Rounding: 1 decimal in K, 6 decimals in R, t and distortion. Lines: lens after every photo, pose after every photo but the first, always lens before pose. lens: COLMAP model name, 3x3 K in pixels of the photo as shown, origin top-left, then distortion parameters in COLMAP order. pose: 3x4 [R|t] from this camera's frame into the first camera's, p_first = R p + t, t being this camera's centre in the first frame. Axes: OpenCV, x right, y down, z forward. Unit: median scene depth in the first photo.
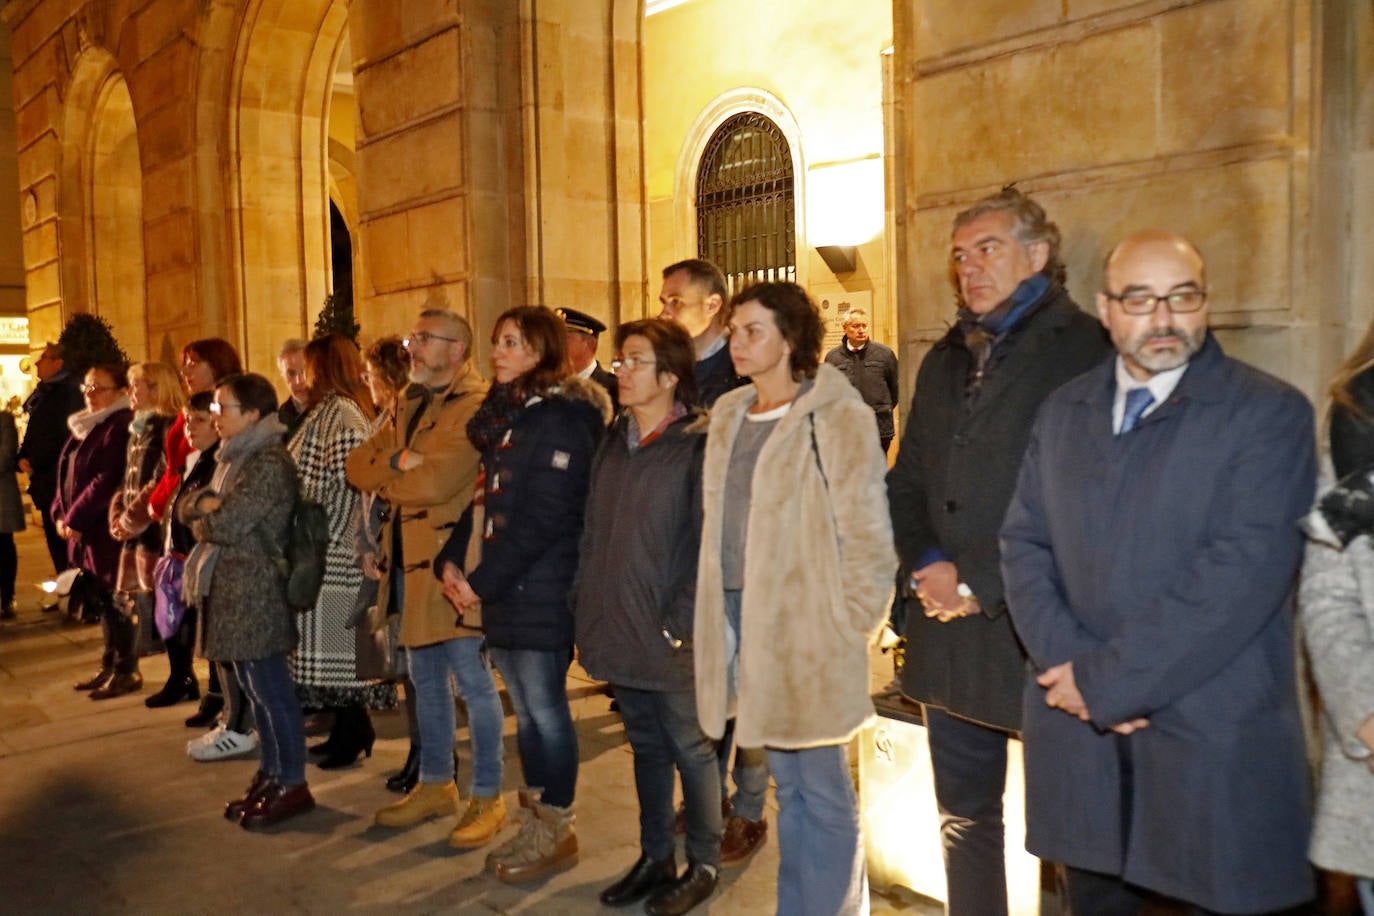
lens RADIAL K [[1243.2, 0, 687.0], [0, 1243.2, 458.0], [0, 0, 1]] dist [-0.071340, 0.132490]
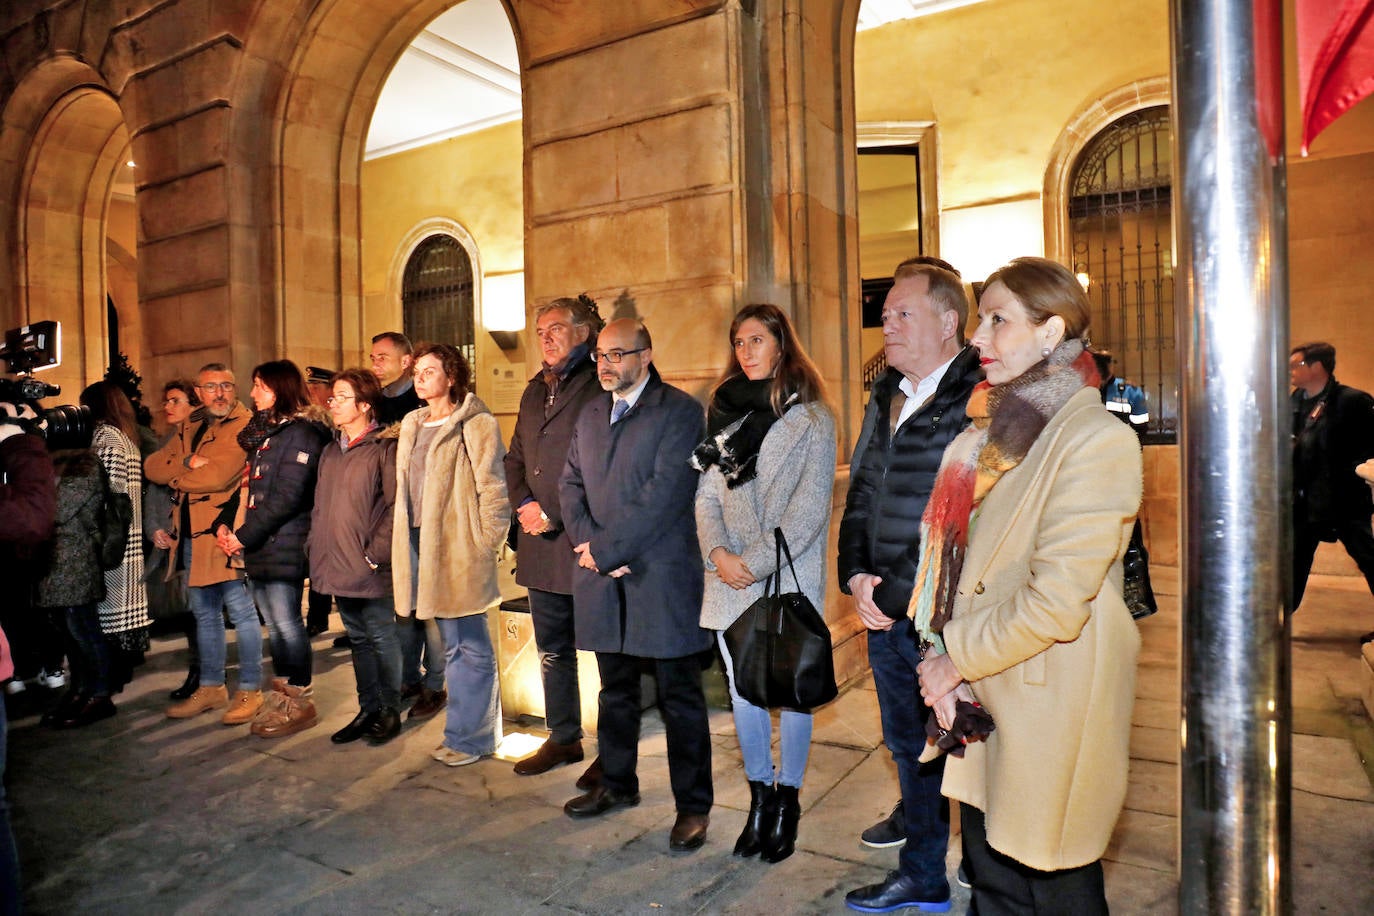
lens RADIAL K [[950.0, 0, 687.0], [0, 950.0, 458.0], [0, 0, 1]] dist [-0.087870, 0.089276]
pose [[0.956527, -0.004415, 0.291609, 0.008446], [0.016189, 0.999148, -0.037976, 0.030741], [-0.291193, 0.041046, 0.955783, -0.150416]]
